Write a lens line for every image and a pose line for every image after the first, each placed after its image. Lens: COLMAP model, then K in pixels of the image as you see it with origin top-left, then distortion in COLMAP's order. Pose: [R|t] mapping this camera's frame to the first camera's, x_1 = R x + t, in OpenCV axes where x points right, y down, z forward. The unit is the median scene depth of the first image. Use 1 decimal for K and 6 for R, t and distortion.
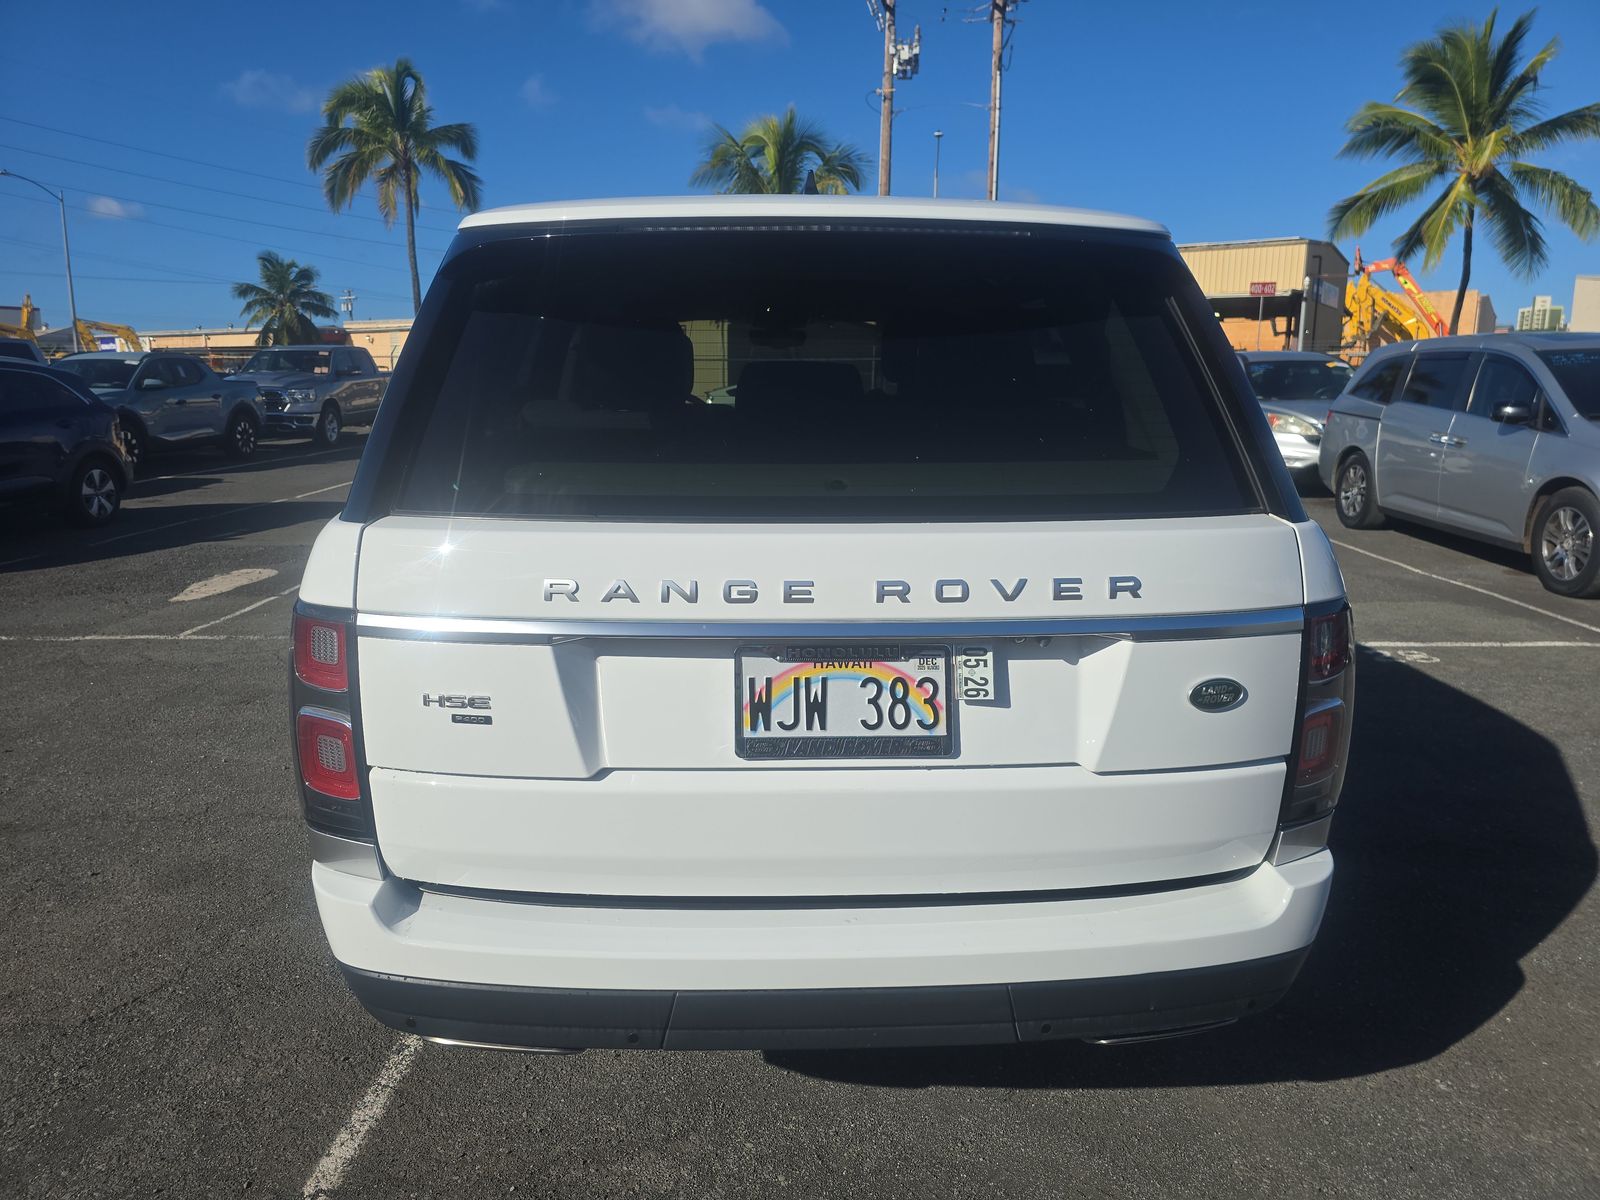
lens RADIAL K [[996.8, 0, 800.0], [0, 996.8, 600.0], [0, 0, 1]] dist [0.000815, -0.031767]
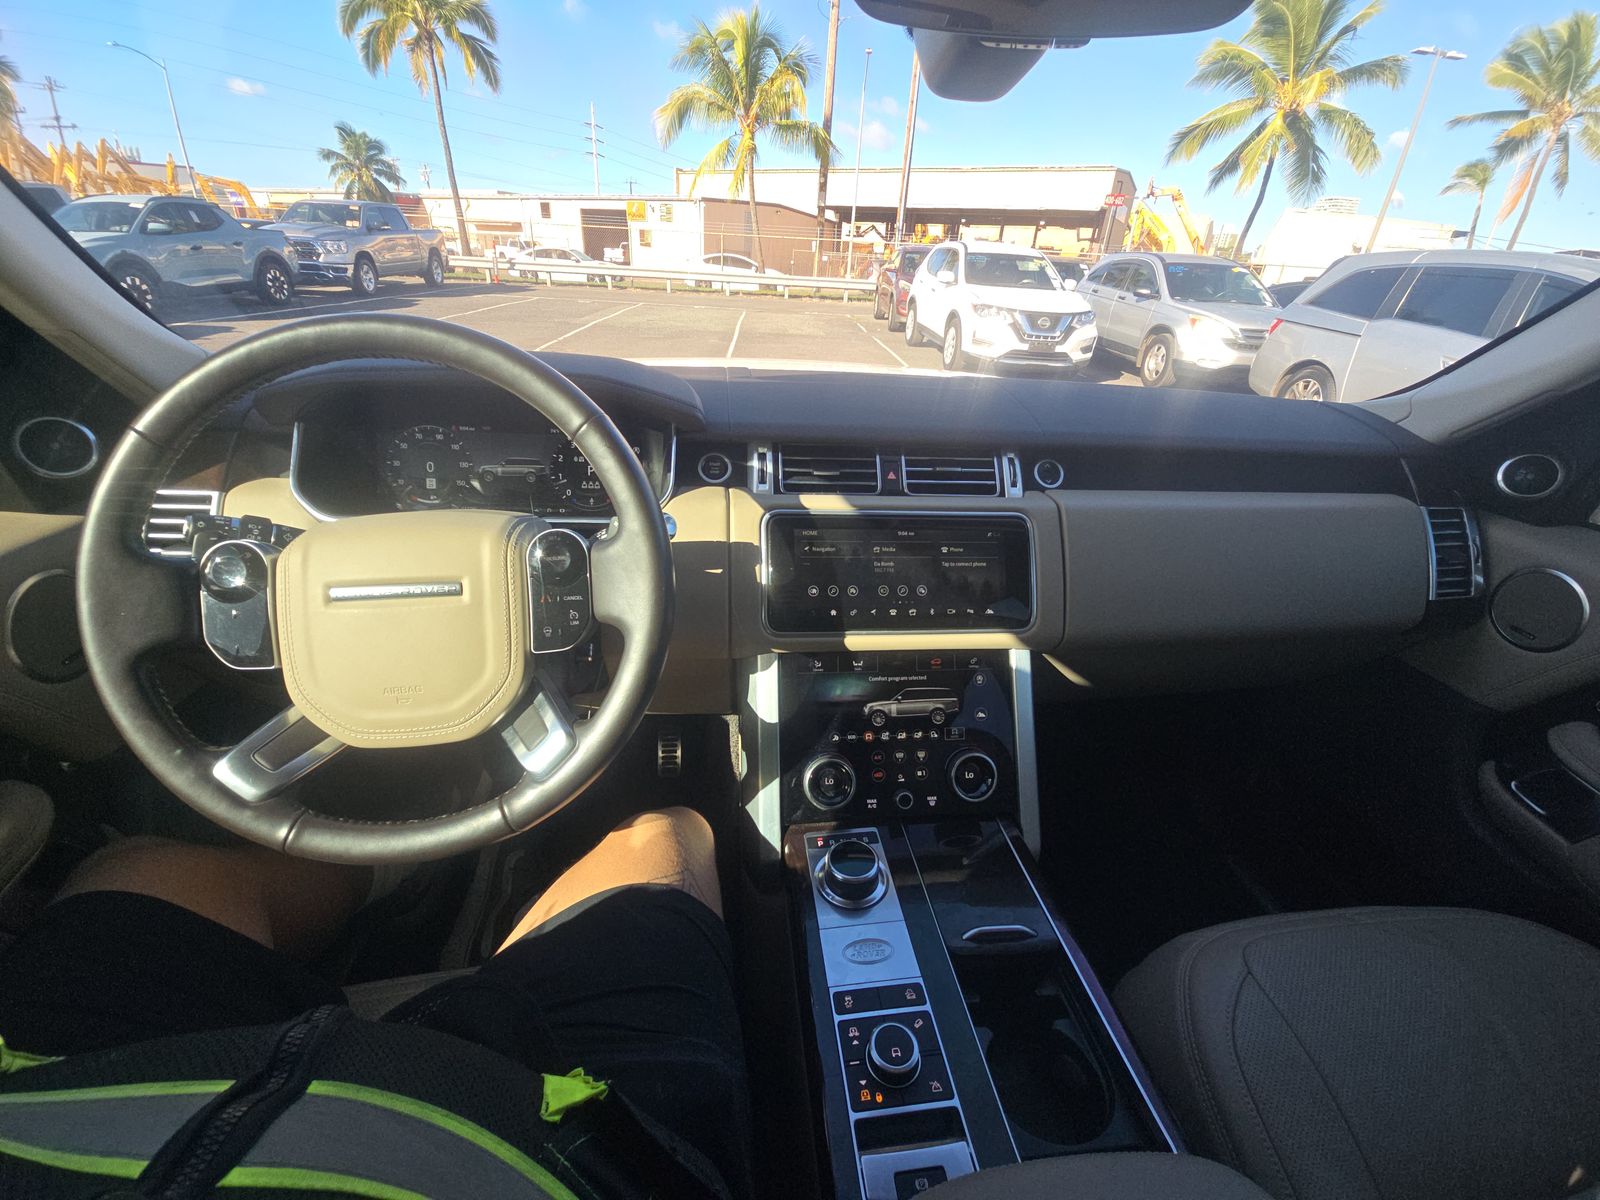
lens RADIAL K [[614.2, 0, 800.0], [0, 614.2, 600.0], [0, 0, 1]] dist [0.000198, -0.010063]
pose [[0.996842, 0.015694, 0.077842, -0.003245], [-0.037479, 0.957203, 0.286979, -0.022493], [-0.070007, -0.288990, 0.954769, 0.103828]]
